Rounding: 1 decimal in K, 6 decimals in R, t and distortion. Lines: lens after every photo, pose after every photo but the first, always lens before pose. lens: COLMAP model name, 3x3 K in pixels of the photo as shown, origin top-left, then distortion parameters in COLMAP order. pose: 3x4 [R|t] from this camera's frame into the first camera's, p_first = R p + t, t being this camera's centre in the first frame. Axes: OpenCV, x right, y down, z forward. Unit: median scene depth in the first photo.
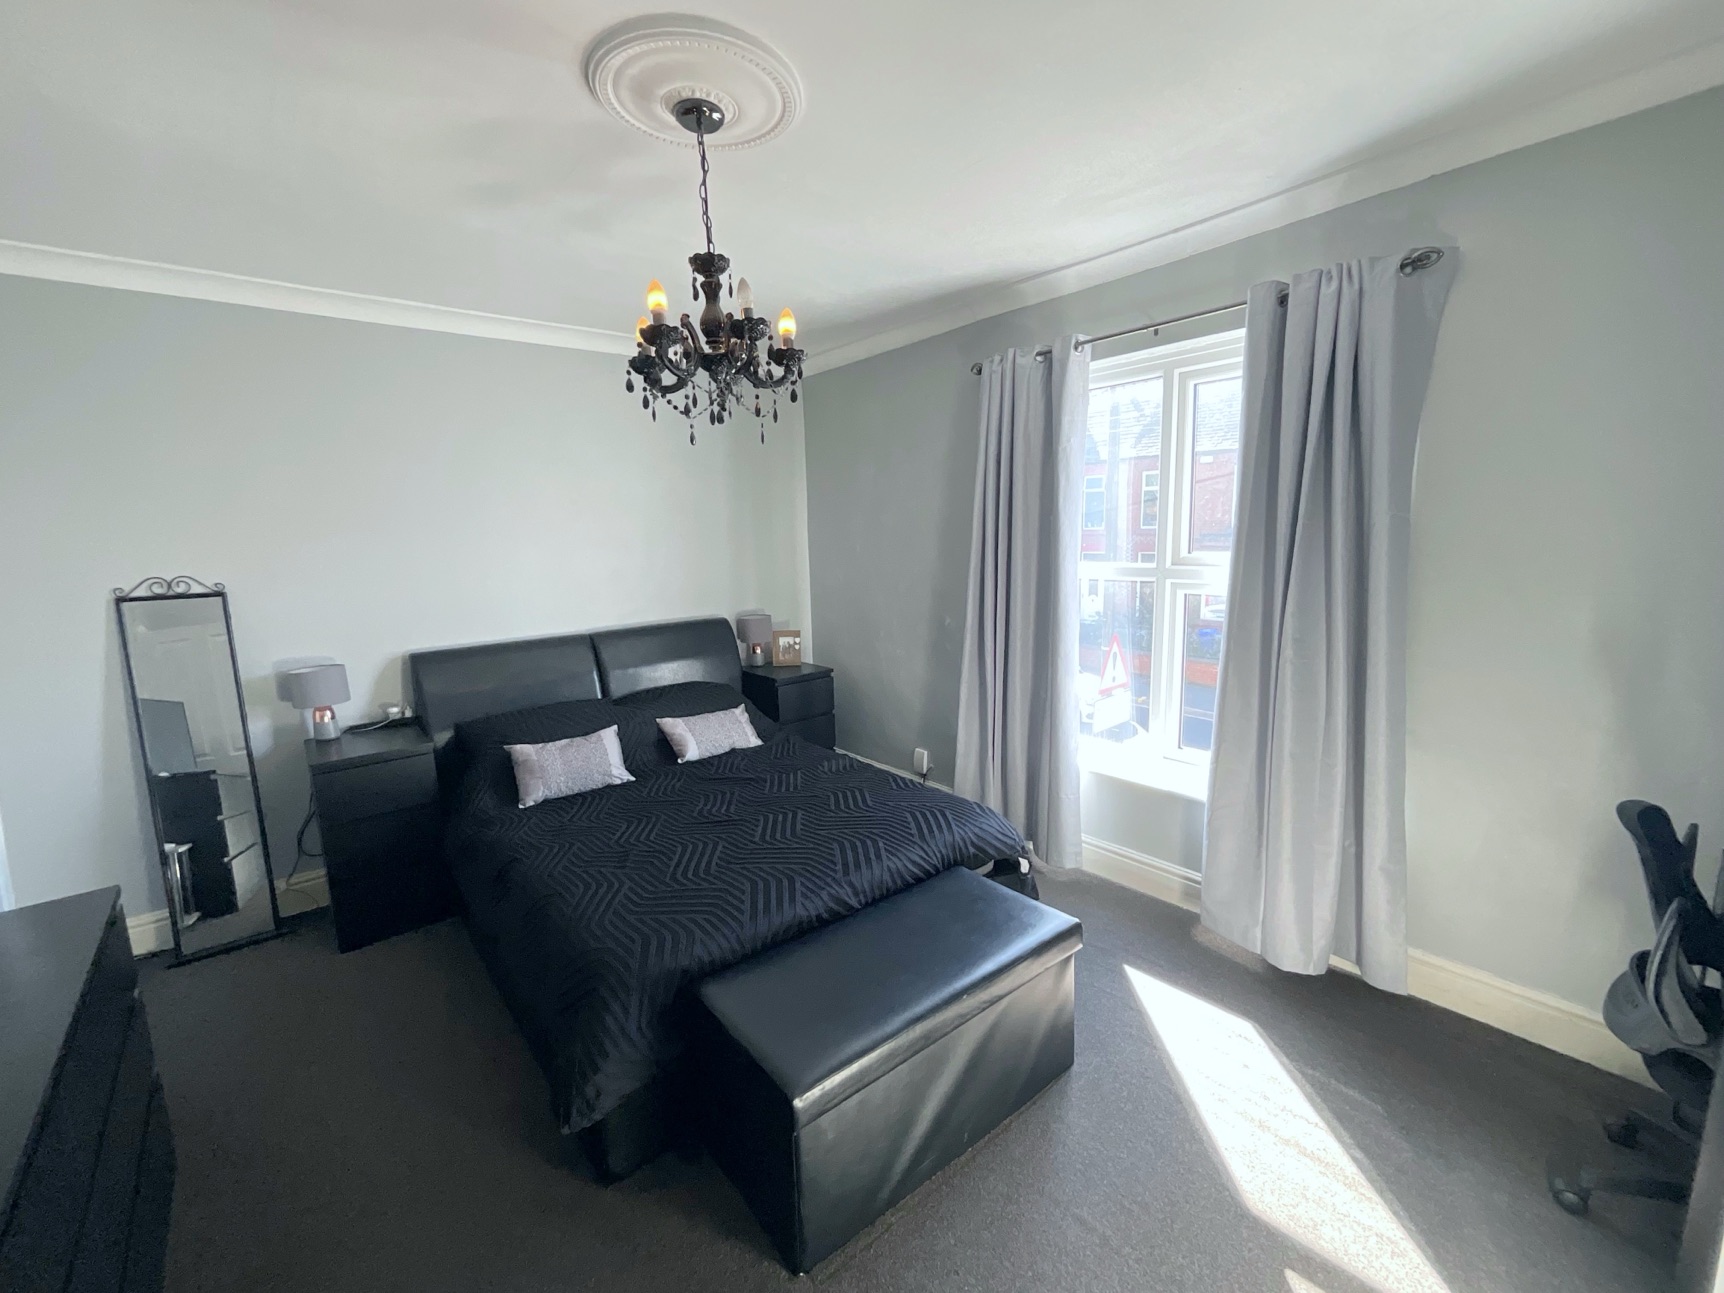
lens RADIAL K [[710.0, 0, 861.4], [0, 710.0, 646.1], [0, 0, 1]] dist [0.001094, 0.000120]
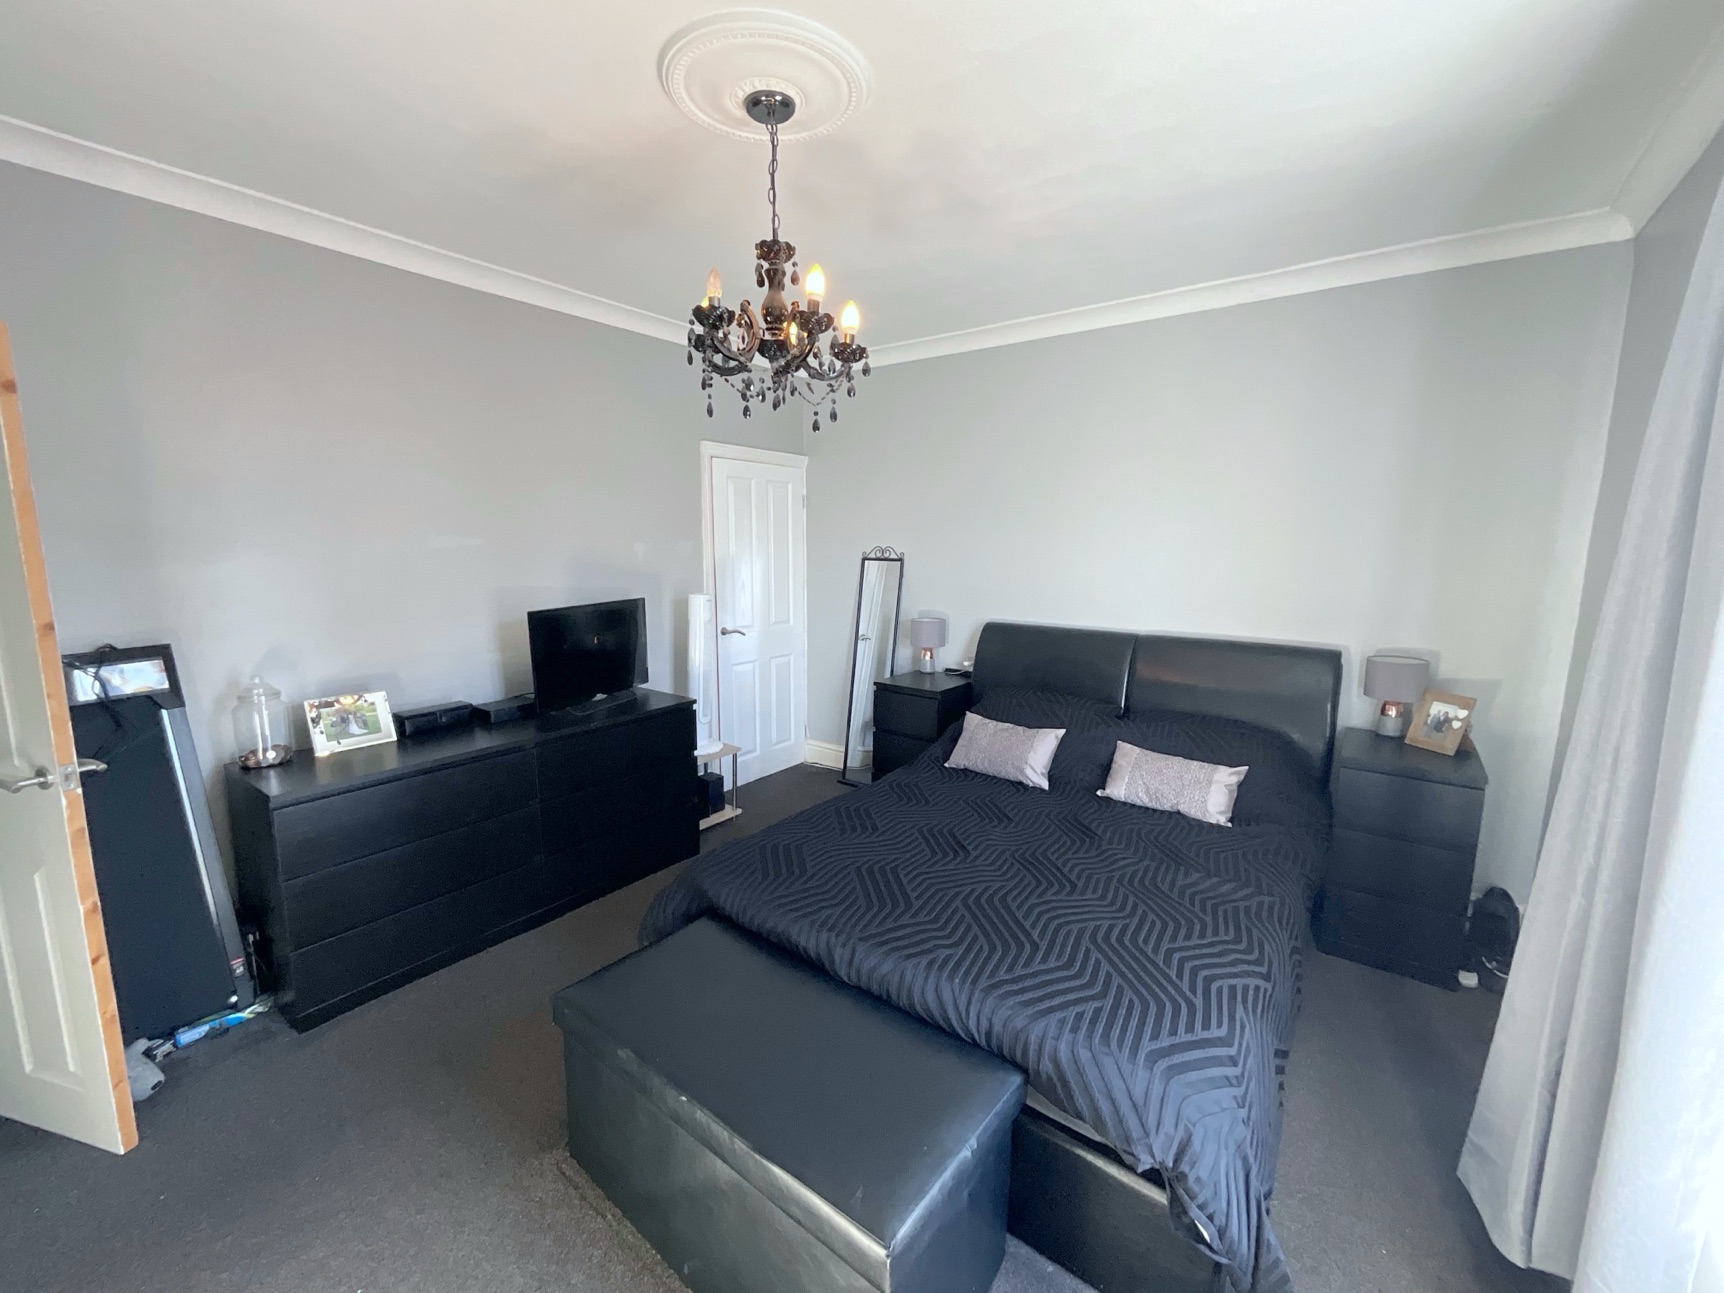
lens RADIAL K [[705.0, 0, 863.2], [0, 705.0, 647.0], [0, 0, 1]] dist [-0.000880, 0.000999]
pose [[0.230500, 0.180752, -0.956137, 0.542148], [-0.169412, 0.975044, 0.143486, -0.096935], [0.958212, 0.128908, 0.255369, 0.583801]]
